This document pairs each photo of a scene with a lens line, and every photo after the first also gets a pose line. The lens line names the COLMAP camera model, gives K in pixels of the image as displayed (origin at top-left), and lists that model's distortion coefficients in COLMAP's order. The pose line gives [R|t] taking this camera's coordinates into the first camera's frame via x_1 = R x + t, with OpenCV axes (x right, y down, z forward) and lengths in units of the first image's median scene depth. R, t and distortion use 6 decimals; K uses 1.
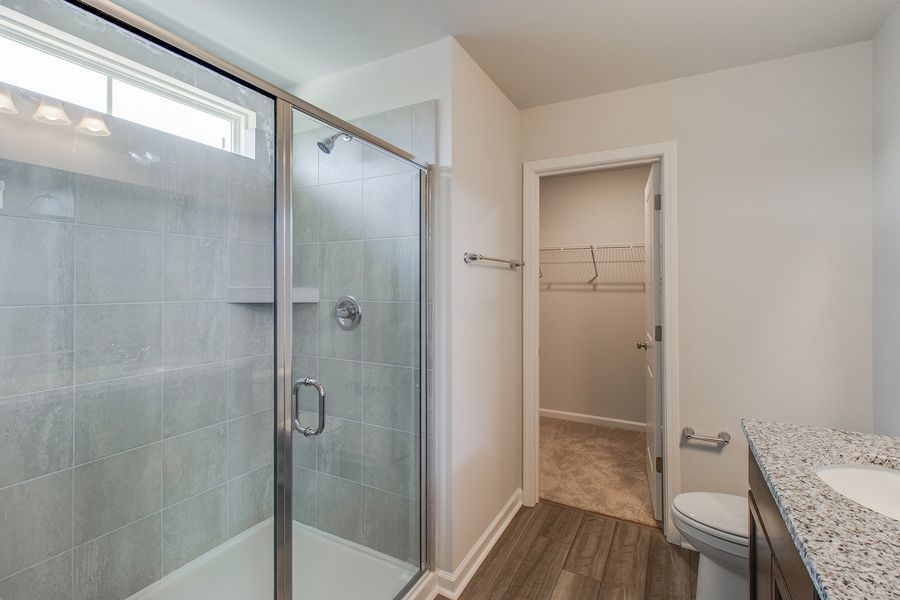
lens RADIAL K [[415.5, 0, 455.3], [0, 415.5, 285.9], [0, 0, 1]] dist [0.003679, -0.002063]
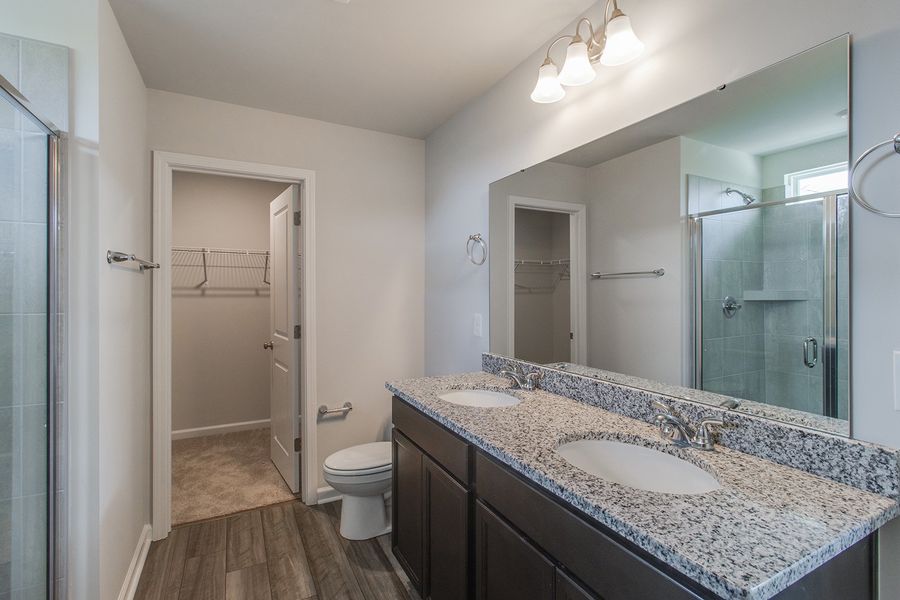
lens RADIAL K [[415.5, 0, 447.3], [0, 415.5, 293.9], [0, 0, 1]] dist [0.003679, -0.002063]
pose [[0.573753, -0.006664, 0.819001, -0.206725], [-0.000324, 0.999965, 0.008363, -0.001912], [-0.819029, -0.005064, 0.573730, -0.008732]]
